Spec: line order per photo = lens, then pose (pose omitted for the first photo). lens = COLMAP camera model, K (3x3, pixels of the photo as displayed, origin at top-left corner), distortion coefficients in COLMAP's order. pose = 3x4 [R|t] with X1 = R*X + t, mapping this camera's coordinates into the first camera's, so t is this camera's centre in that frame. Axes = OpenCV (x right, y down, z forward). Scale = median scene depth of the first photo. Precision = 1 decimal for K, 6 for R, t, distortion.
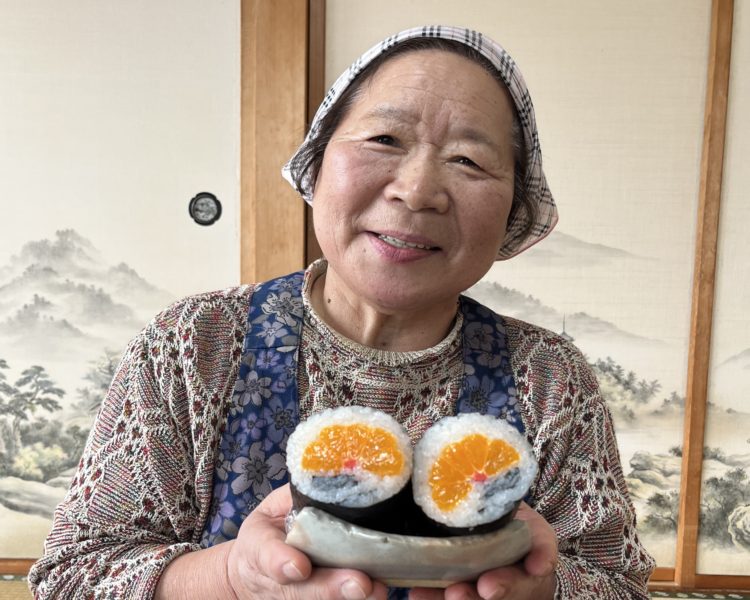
lens RADIAL K [[1400.6, 0, 375.0], [0, 1400.6, 300.0], [0, 0, 1]] dist [-0.260631, 0.118784]
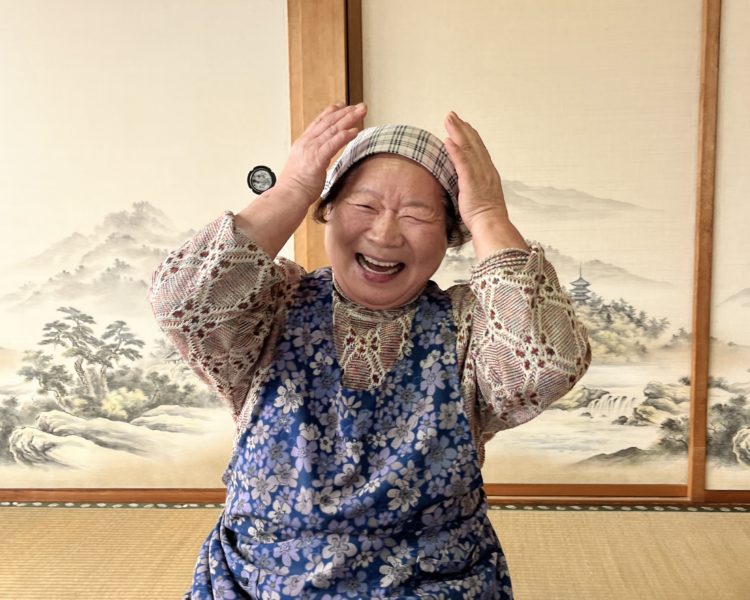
lens RADIAL K [[1400.6, 0, 375.0], [0, 1400.6, 300.0], [0, 0, 1]] dist [-0.260631, 0.118784]
pose [[0.998755, -0.026744, -0.042117, 0.016481], [0.028575, 0.998645, 0.043487, -0.013413], [0.040897, -0.044636, 0.998166, -0.142676]]
